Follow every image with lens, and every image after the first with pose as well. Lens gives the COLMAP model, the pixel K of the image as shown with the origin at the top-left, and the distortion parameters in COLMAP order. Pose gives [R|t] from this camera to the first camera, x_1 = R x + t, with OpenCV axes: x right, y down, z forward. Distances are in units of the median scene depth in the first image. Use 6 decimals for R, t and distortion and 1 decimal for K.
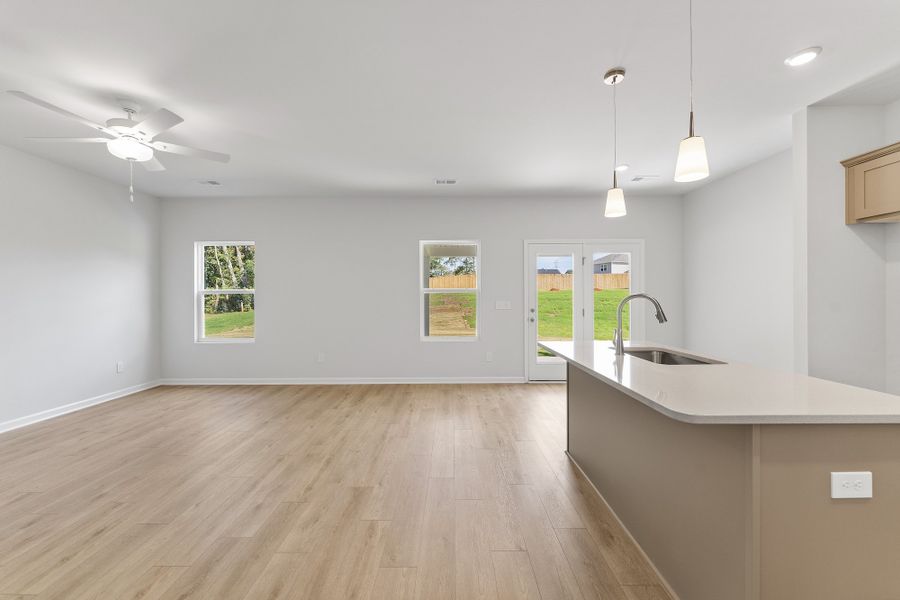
lens RADIAL K [[363.3, 0, 447.6], [0, 363.3, 298.1], [0, 0, 1]] dist [0.000585, 0.000166]
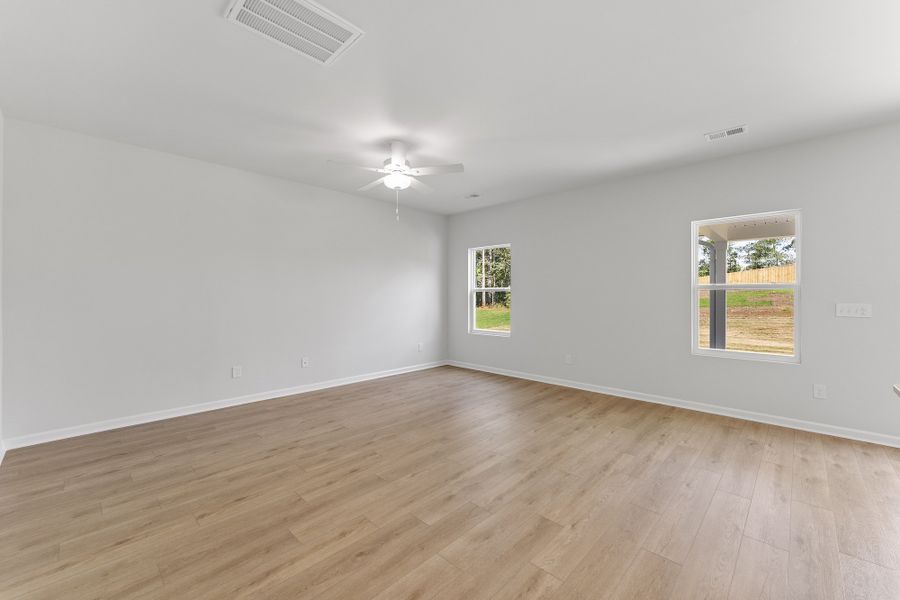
lens RADIAL K [[361.1, 0, 450.7], [0, 361.1, 295.4], [0, 0, 1]] dist [-0.000613, -0.000106]
pose [[0.725164, 0.005083, -0.688558, 0.121780], [-0.004895, 0.999986, 0.002227, -0.004033], [0.688559, 0.001756, 0.725178, 0.161909]]
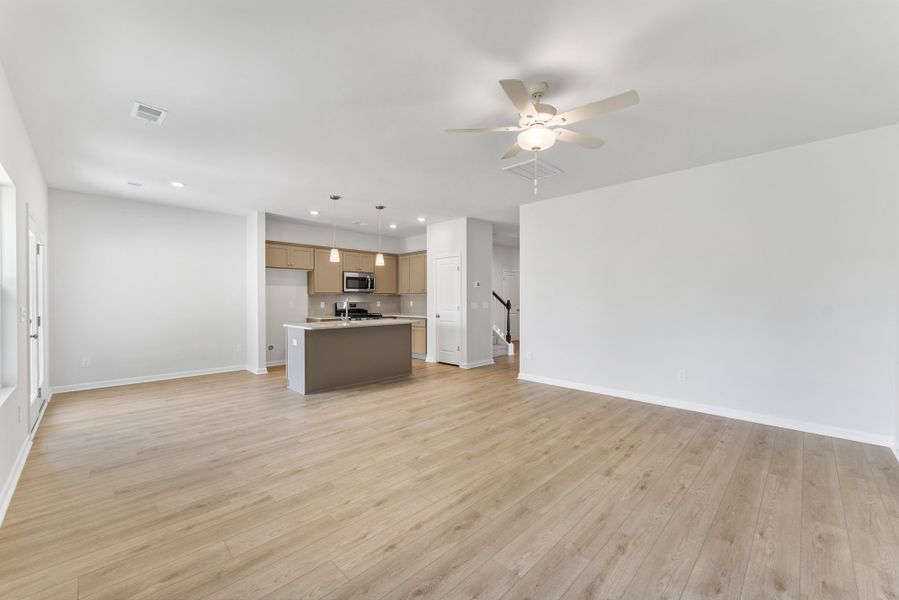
lens RADIAL K [[360.7, 0, 450.2], [0, 360.7, 295.4], [0, 0, 1]] dist [-0.000613, -0.000106]
pose [[-0.715375, 0.009937, 0.698670, -1.092709], [0.005461, 0.999948, -0.008630, -0.001334], [-0.698720, -0.002358, -0.715392, 1.461223]]
